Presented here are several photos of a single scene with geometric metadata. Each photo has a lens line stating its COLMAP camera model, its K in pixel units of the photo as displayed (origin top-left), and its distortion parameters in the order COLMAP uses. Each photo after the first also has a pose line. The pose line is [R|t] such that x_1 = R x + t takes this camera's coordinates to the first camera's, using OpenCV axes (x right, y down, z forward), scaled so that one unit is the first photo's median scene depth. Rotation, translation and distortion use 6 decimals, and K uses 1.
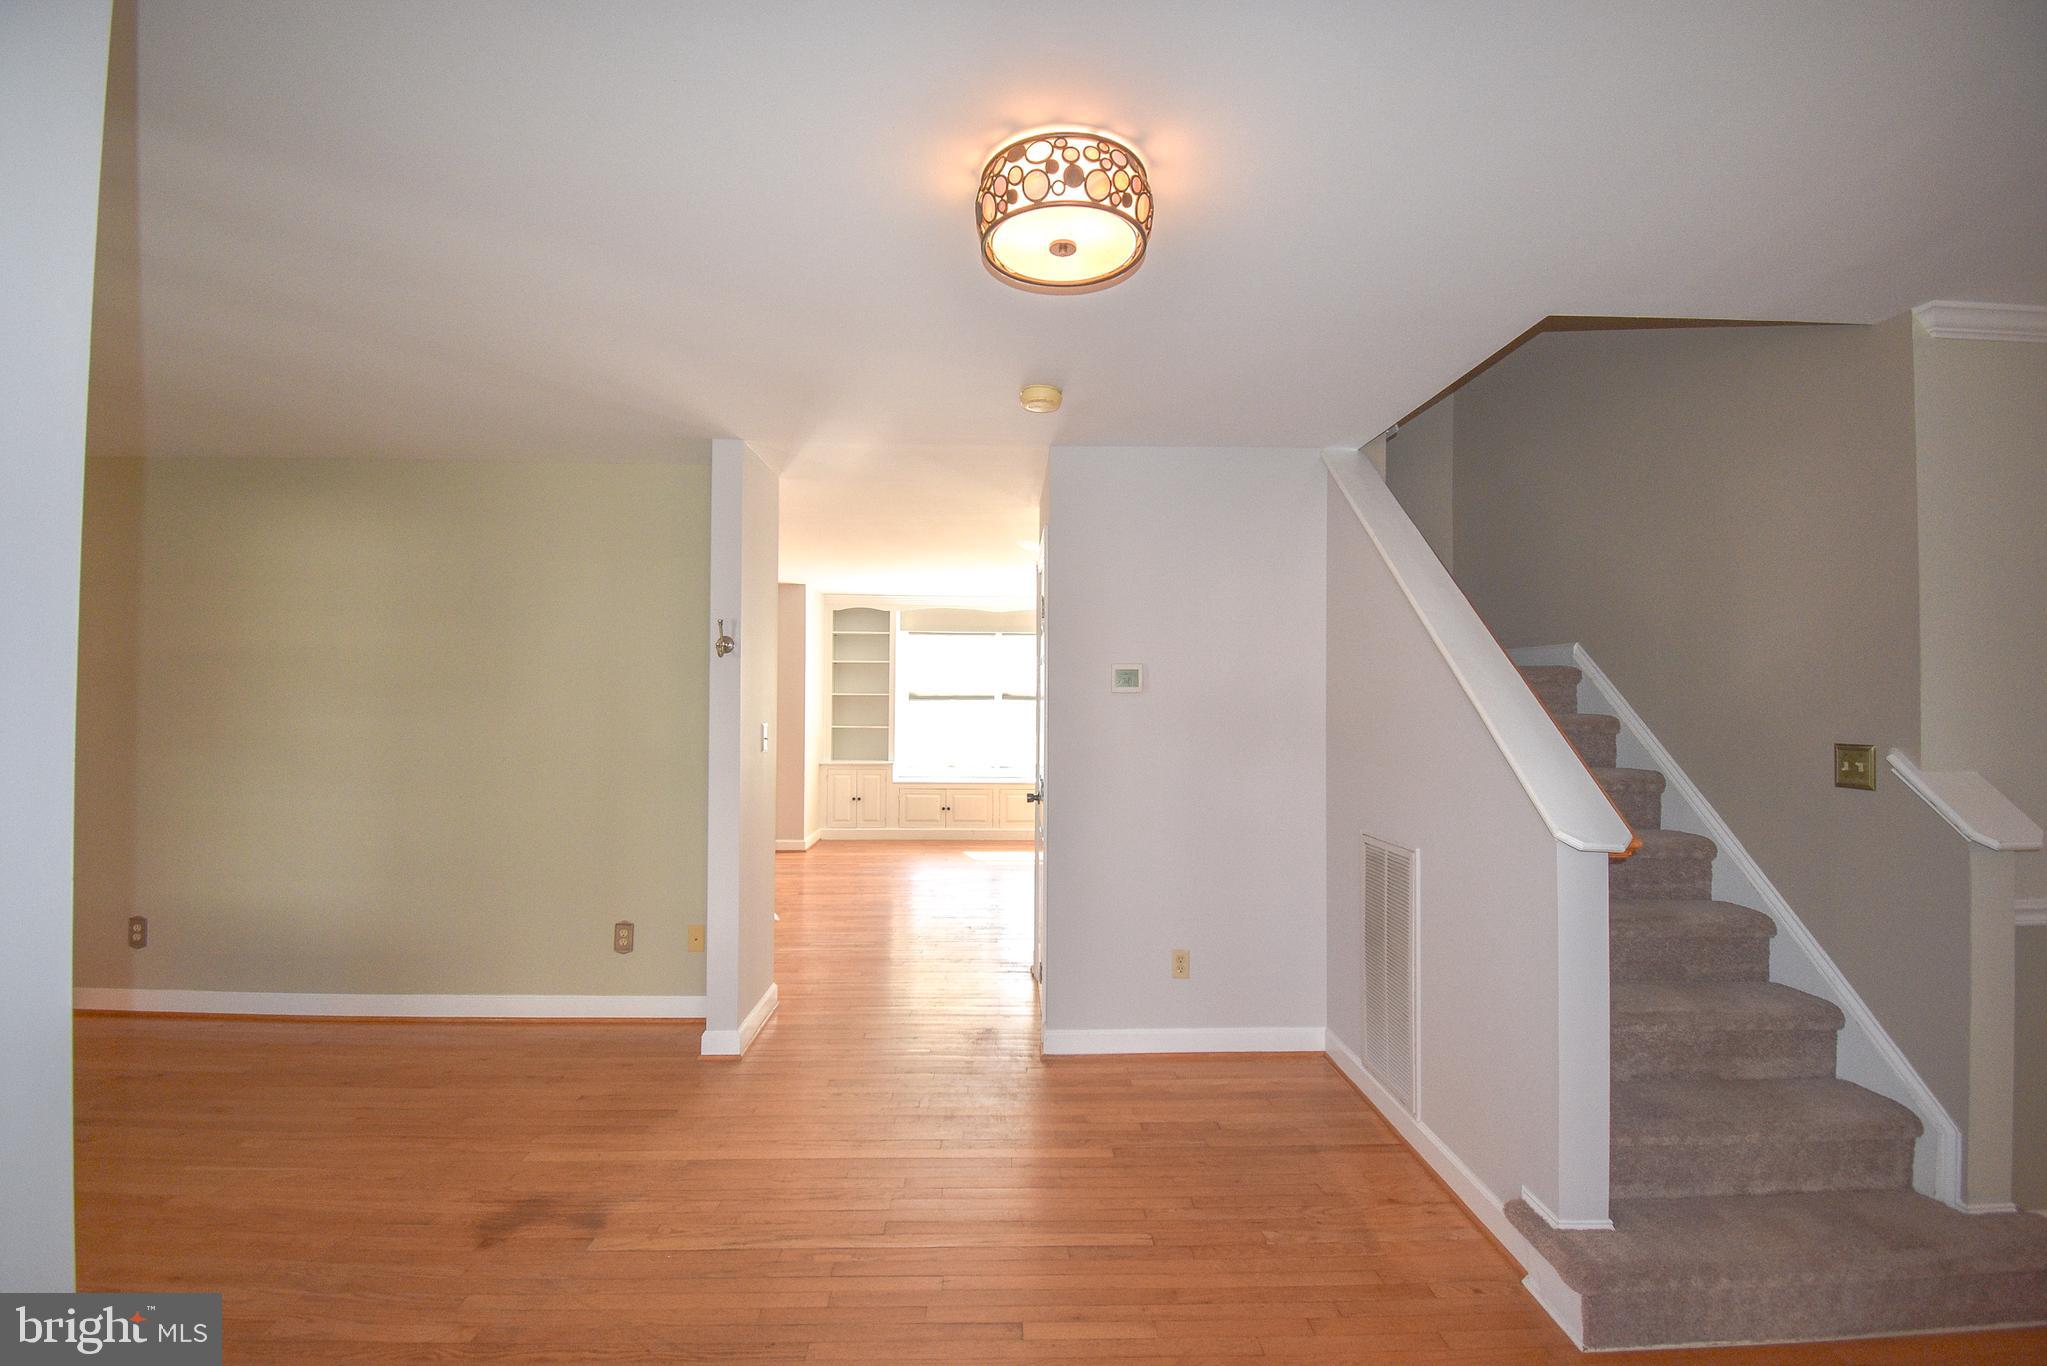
lens RADIAL K [[934.9, 0, 1016.4], [0, 934.9, 681.2], [0, 0, 1]] dist [0.007567, -0.019310]
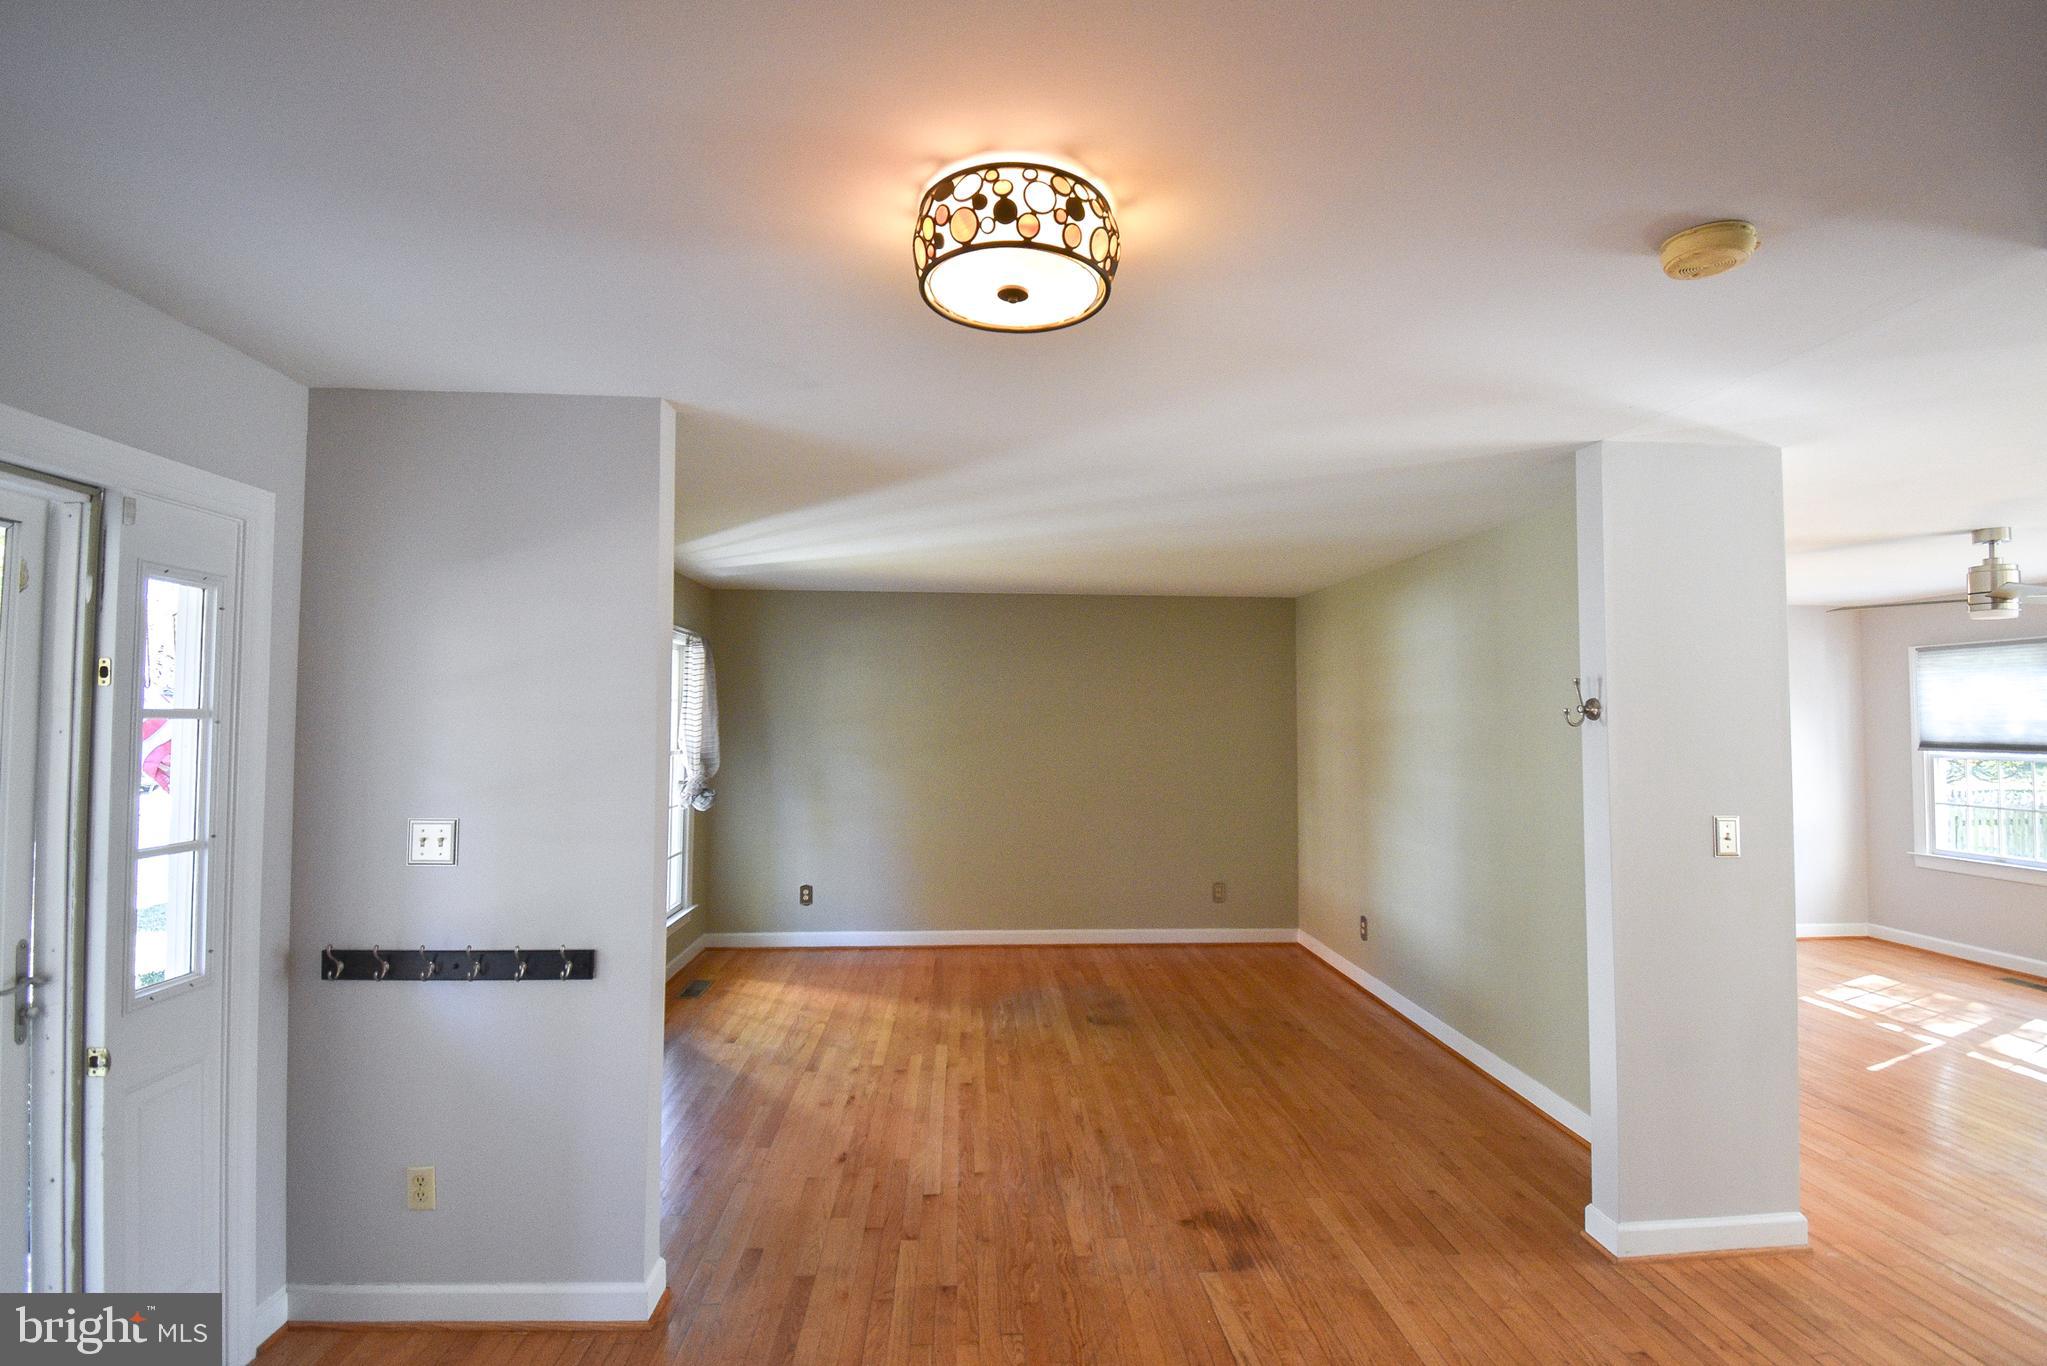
lens RADIAL K [[934.9, 0, 1016.4], [0, 934.9, 681.2], [0, 0, 1]] dist [0.007567, -0.019310]
pose [[0.002732, -0.050929, -0.998699, 0.594924], [0.020756, 0.998490, -0.050862, -0.043625], [0.999781, -0.020590, 0.003785, 0.665884]]
